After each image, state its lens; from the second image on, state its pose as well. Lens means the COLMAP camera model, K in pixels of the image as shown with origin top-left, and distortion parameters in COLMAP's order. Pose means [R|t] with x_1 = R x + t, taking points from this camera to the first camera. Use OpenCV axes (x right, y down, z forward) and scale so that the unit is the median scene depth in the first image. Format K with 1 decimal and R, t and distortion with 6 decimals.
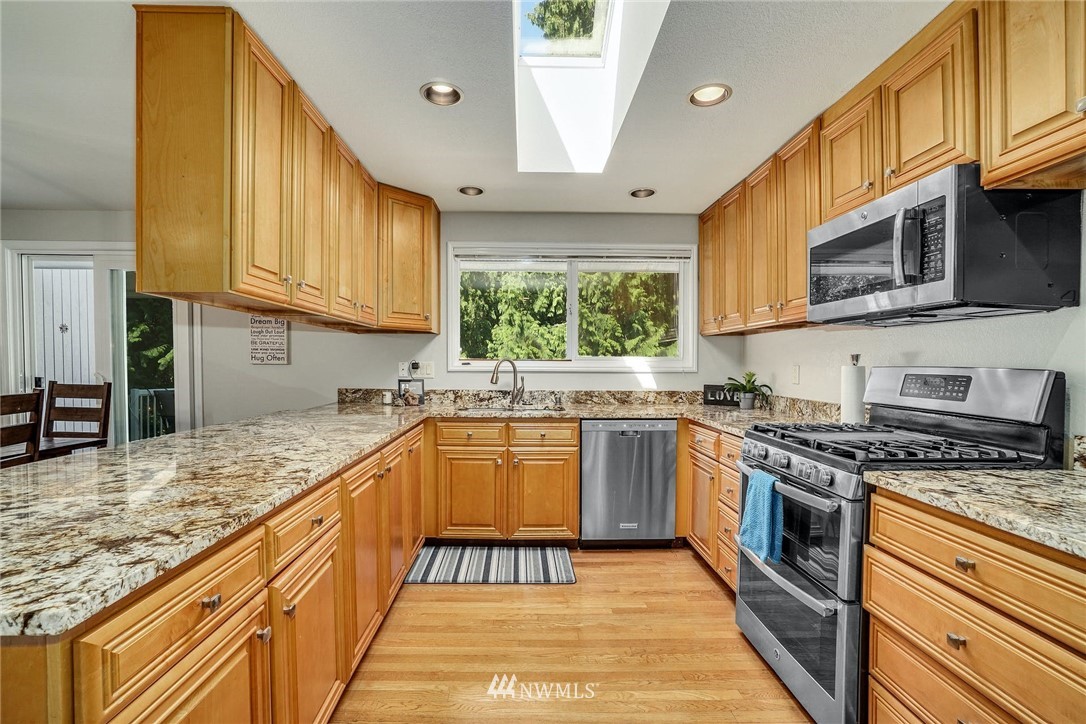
lens RADIAL K [[495.4, 0, 532.9], [0, 495.4, 372.6], [0, 0, 1]] dist [-0.042975, 0.022848]
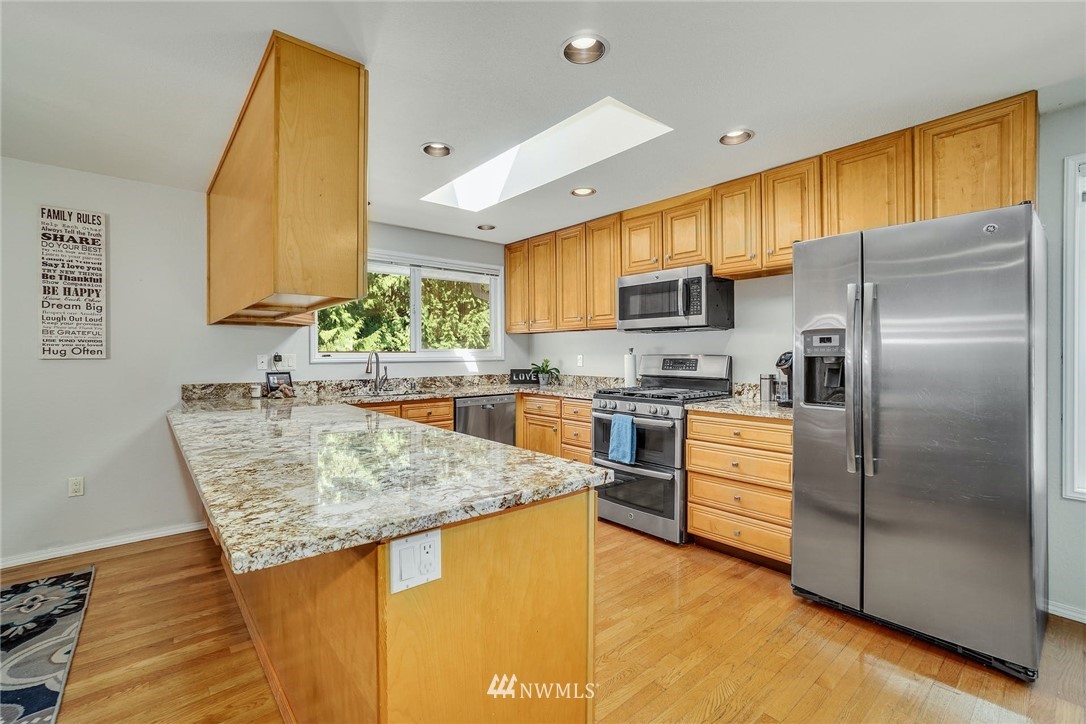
lens RADIAL K [[475.9, 0, 535.1], [0, 475.9, 358.7], [0, 0, 1]] dist [-0.048235, 0.019897]
pose [[0.776417, -0.014443, 0.630054, -0.516520], [0.019083, 0.999818, -0.000596, -0.003356], [-0.629931, 0.012486, 0.776551, -0.087329]]
